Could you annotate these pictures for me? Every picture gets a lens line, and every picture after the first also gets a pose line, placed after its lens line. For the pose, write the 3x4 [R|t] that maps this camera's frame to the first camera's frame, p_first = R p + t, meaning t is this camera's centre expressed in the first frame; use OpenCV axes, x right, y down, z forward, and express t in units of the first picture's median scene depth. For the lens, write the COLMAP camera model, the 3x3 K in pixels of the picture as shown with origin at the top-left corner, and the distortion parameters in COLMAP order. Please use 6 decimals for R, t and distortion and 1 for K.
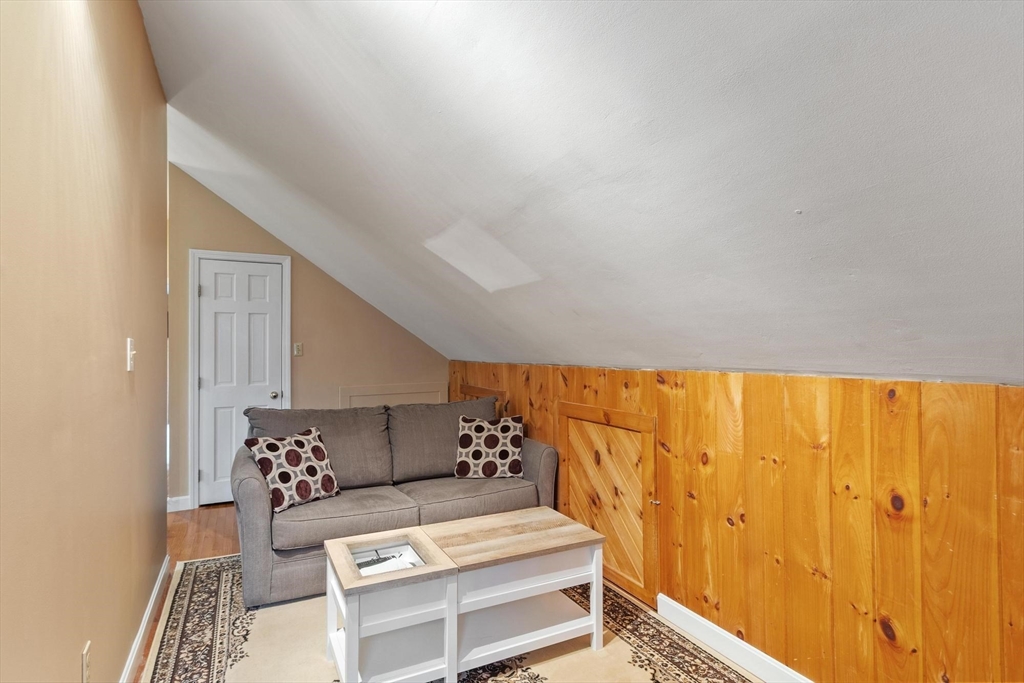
lens RADIAL K [[533.0, 0, 512.0], [0, 533.0, 341.5], [0, 0, 1]] dist [0.001441, 0.000053]
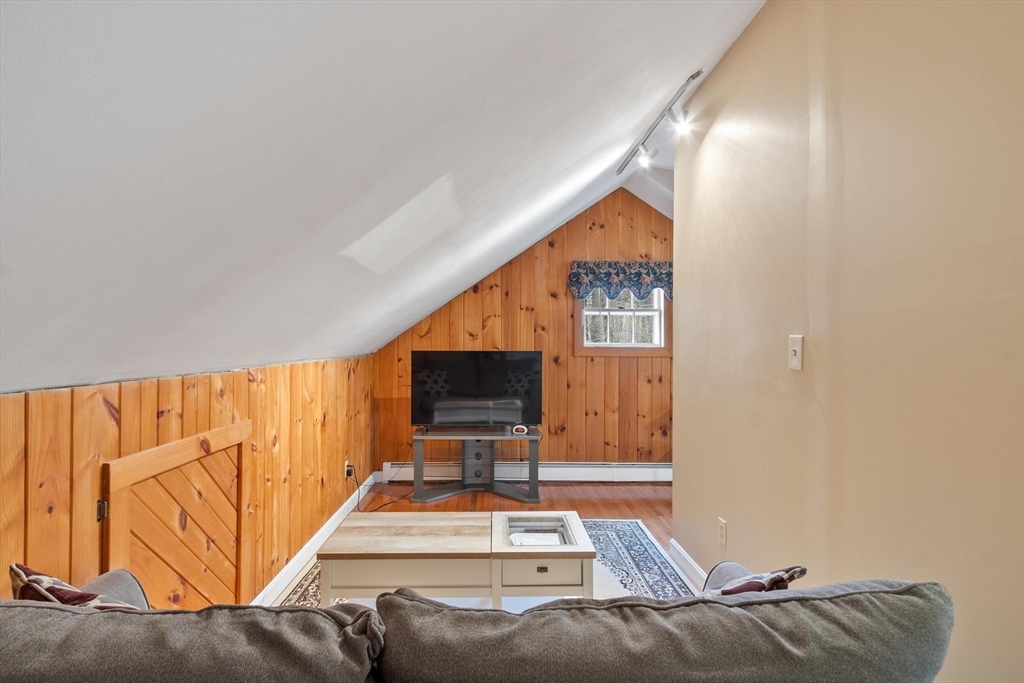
lens RADIAL K [[510.4, 0, 496.8], [0, 510.4, 342.5], [0, 0, 1]] dist [0.001553, -0.001112]
pose [[-0.896101, 0.002973, 0.443839, -0.559216], [-0.004027, 0.999882, -0.014827, 0.022572], [-0.443831, -0.015074, -0.895984, 1.774226]]
